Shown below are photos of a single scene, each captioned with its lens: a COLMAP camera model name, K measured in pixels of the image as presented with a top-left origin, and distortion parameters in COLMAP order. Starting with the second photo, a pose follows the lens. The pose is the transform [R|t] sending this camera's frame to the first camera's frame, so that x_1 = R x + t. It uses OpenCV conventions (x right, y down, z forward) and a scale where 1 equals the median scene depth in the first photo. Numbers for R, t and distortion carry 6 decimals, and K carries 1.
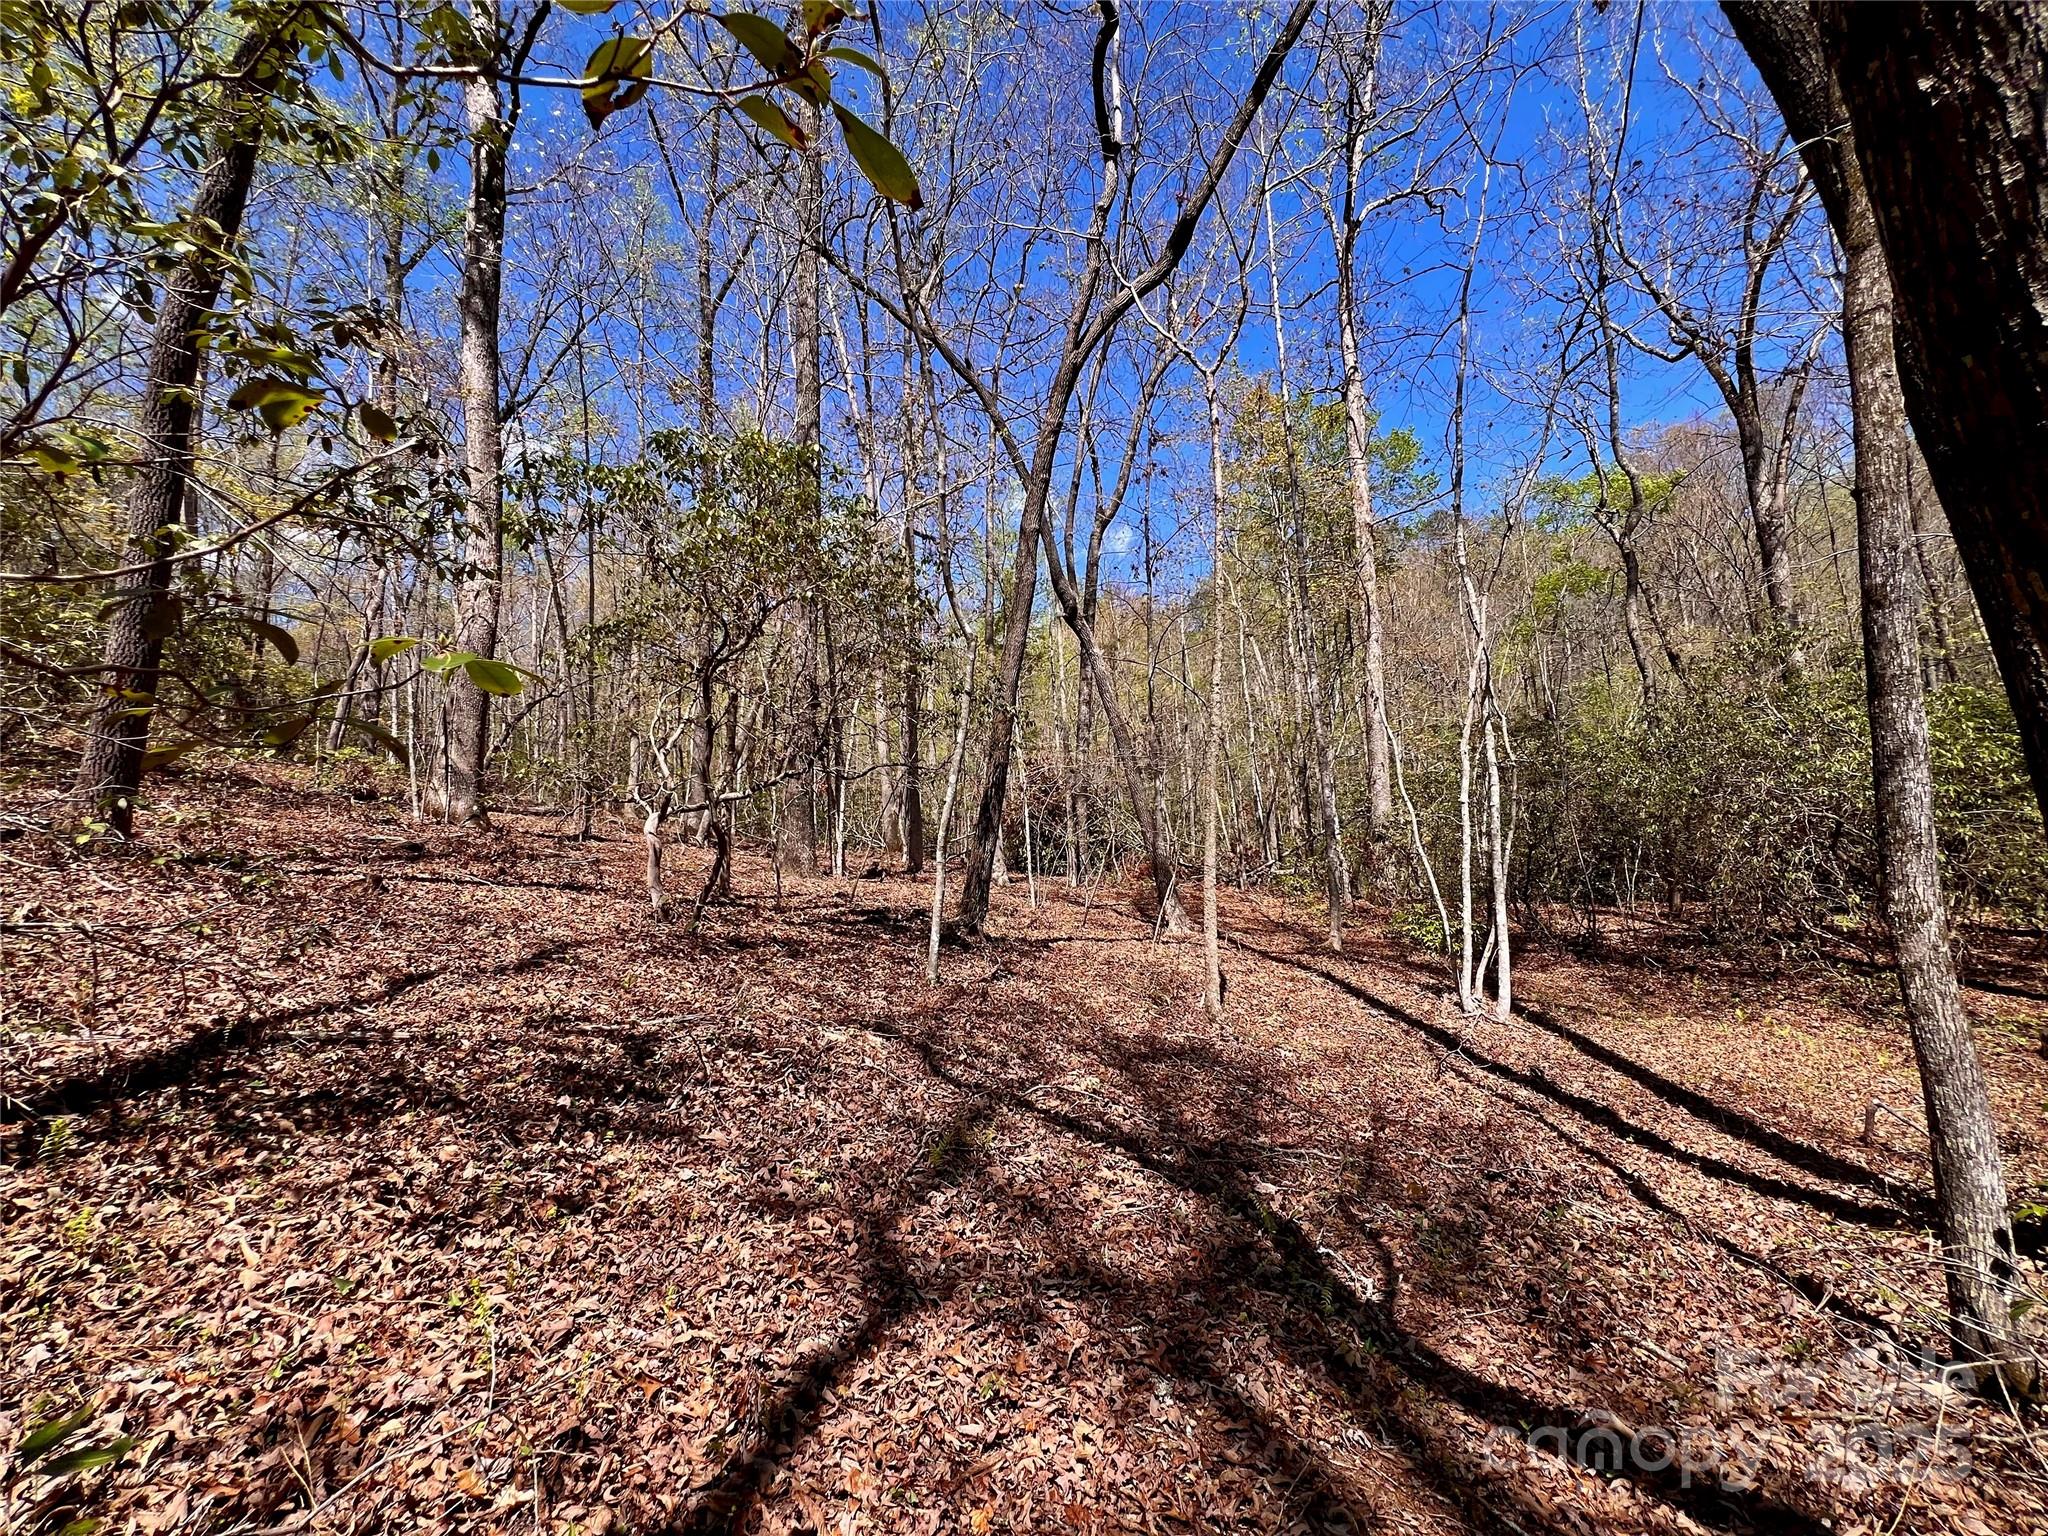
lens RADIAL K [[832.7, 0, 1024.7], [0, 832.7, 769.6], [0, 0, 1]] dist [-0.000712, 0.000272]
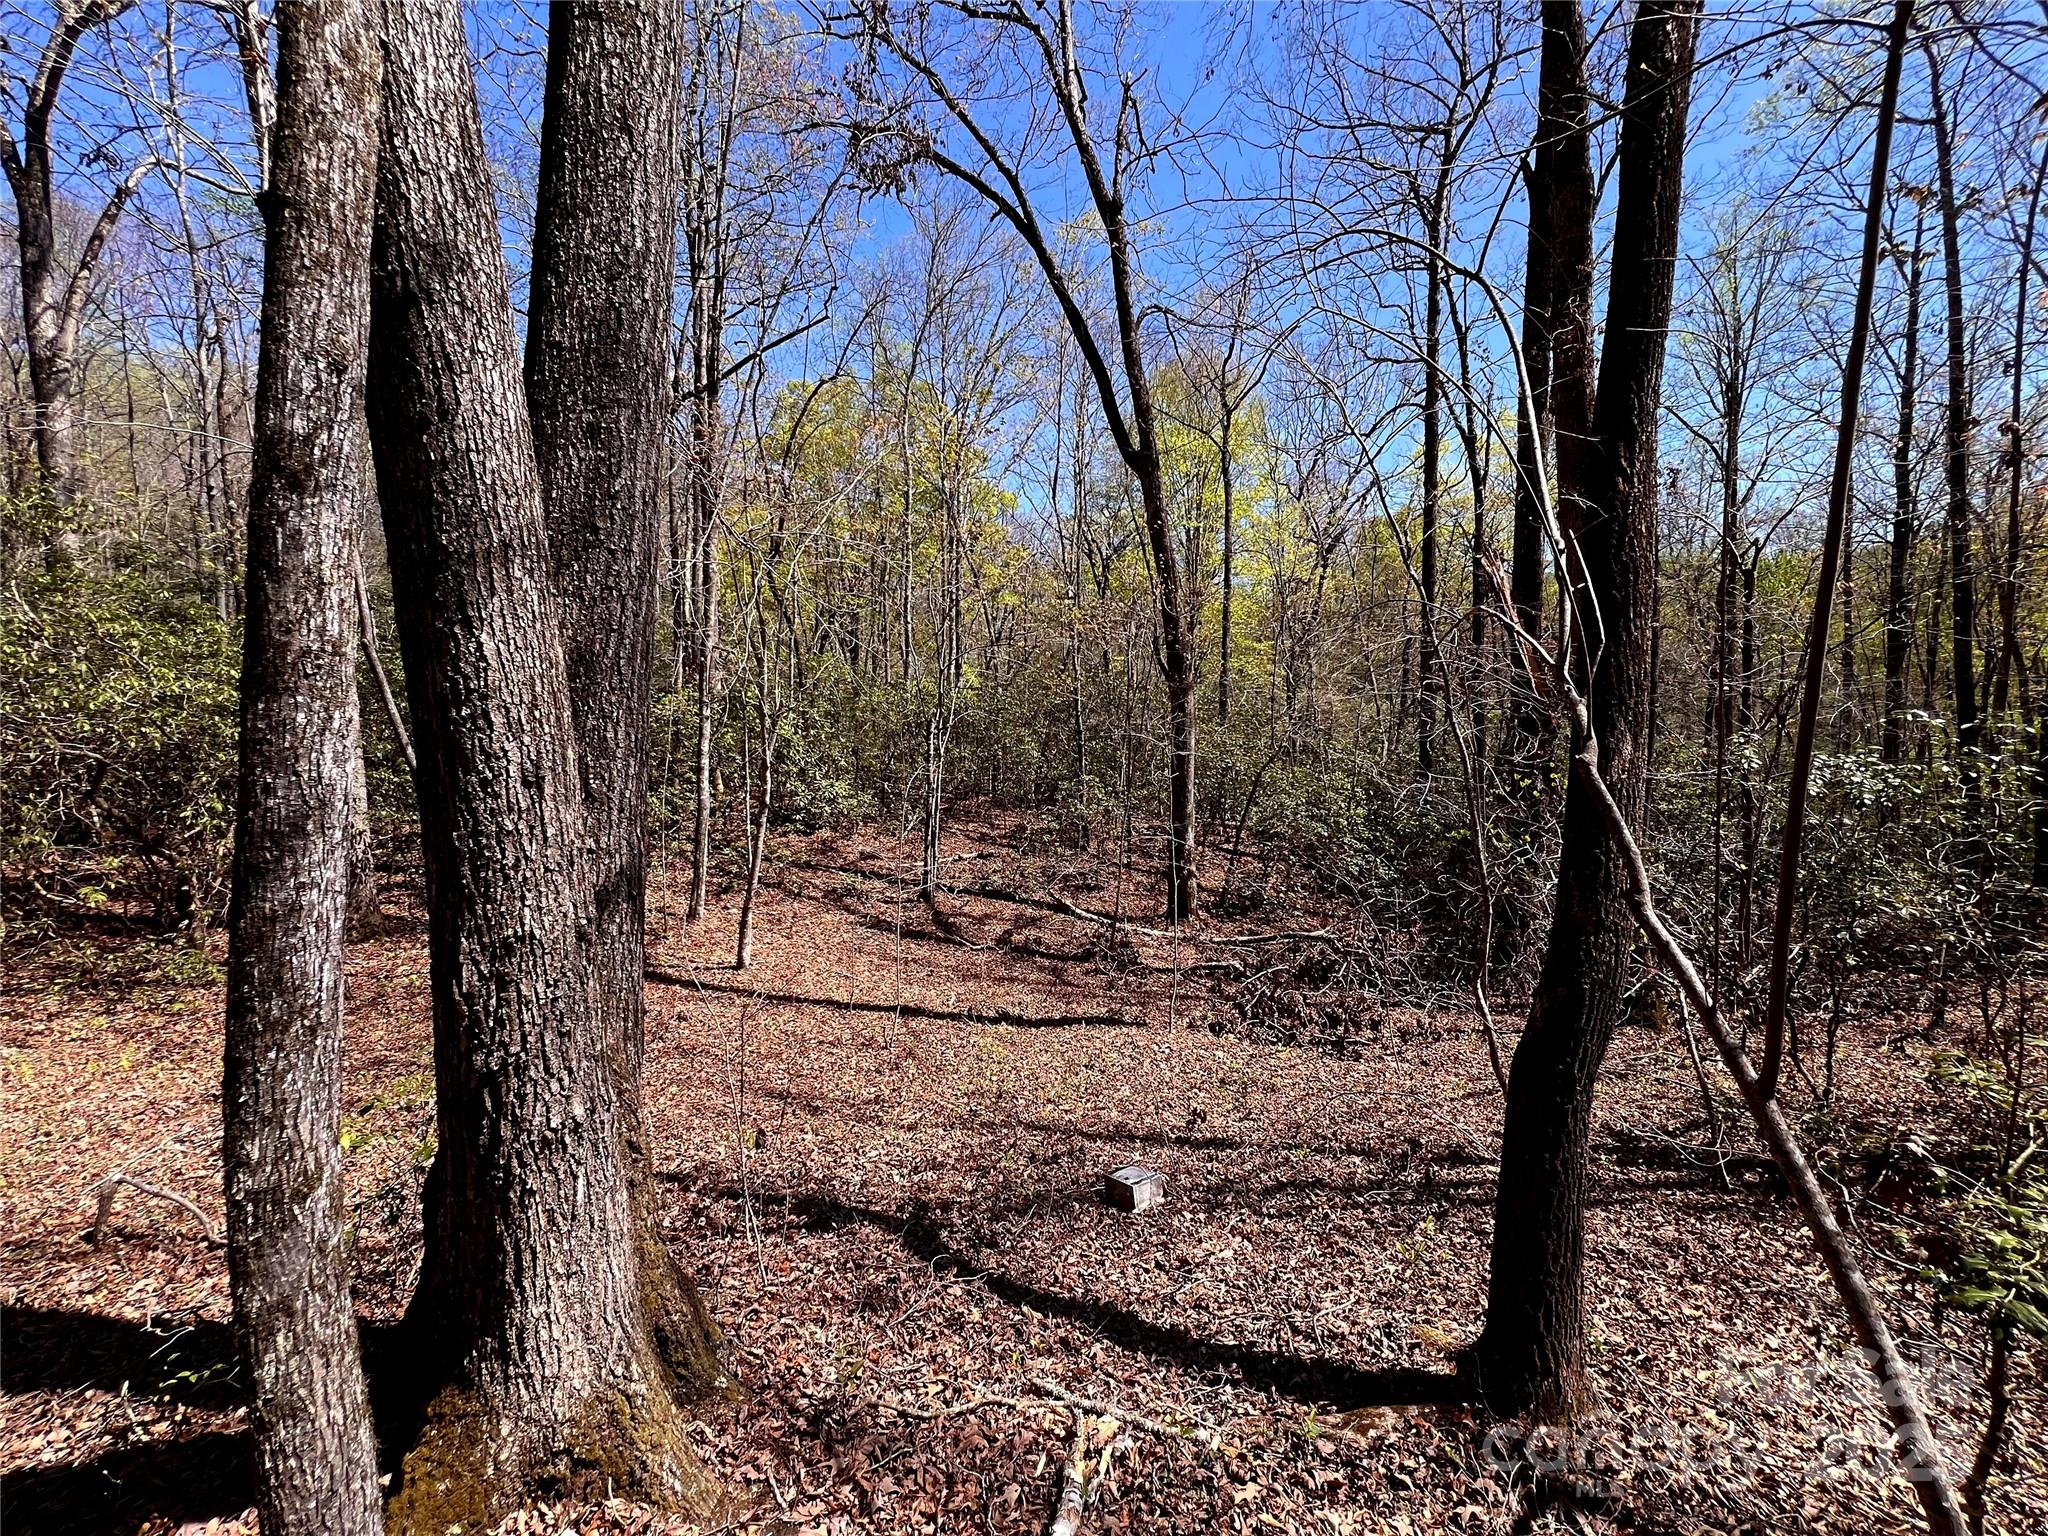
lens RADIAL K [[832.7, 0, 1024.7], [0, 832.7, 769.6], [0, 0, 1]] dist [-0.000712, 0.000272]
pose [[-0.042558, 0.001705, 0.999093, 0.567263], [-0.111290, 0.993767, -0.006436, -0.087168], [-0.992876, -0.111463, -0.042103, 0.611994]]
